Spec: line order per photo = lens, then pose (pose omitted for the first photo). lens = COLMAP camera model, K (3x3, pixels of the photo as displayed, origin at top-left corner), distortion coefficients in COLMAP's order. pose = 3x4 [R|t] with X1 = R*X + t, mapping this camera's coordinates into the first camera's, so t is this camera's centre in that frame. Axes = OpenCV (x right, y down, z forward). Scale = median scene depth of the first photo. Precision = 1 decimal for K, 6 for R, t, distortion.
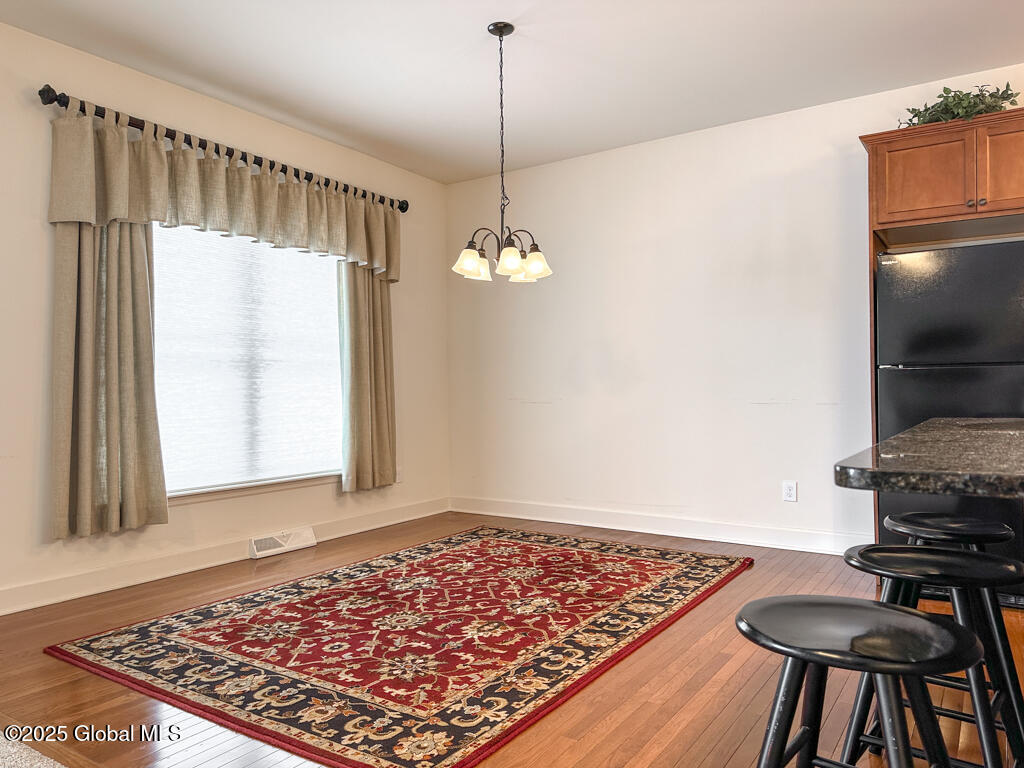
lens RADIAL K [[737.8, 0, 519.8], [0, 737.8, 385.7], [0, 0, 1]] dist [0.056935, -0.063603]
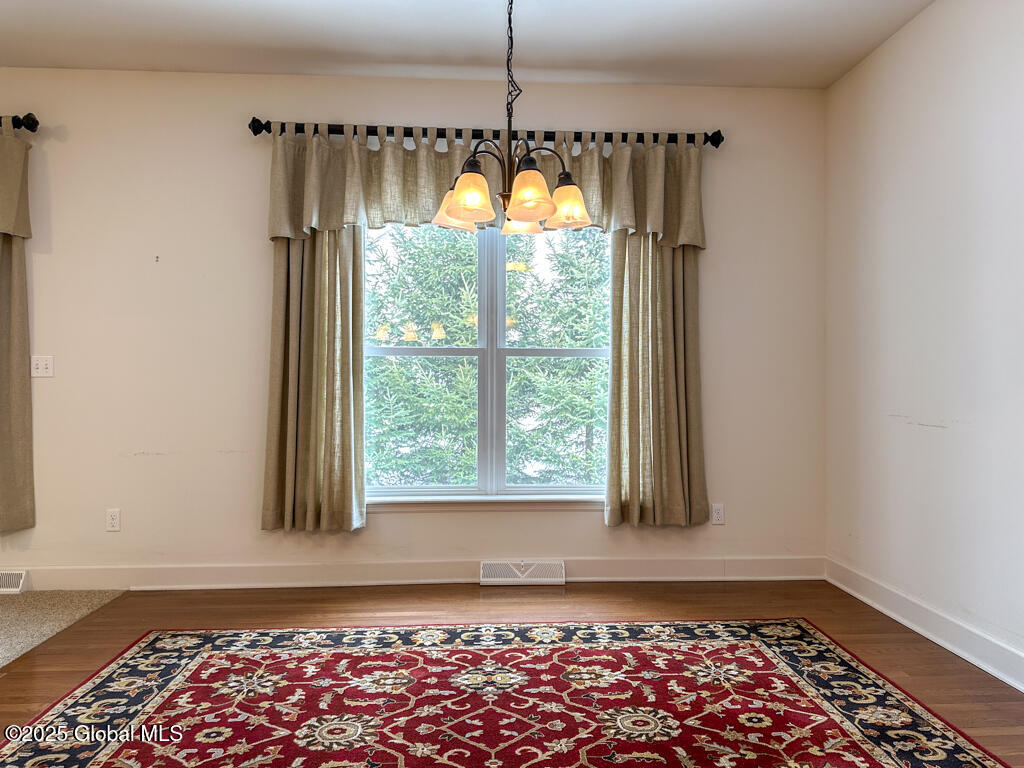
lens RADIAL K [[737.8, 0, 495.1], [0, 737.8, 362.1], [0, 0, 1]] dist [0.056935, -0.063603]
pose [[0.589149, -0.010575, -0.807955, 0.432538], [-0.002583, 0.999885, -0.014971, -0.021542], [0.808020, 0.010907, 0.589054, 0.595034]]
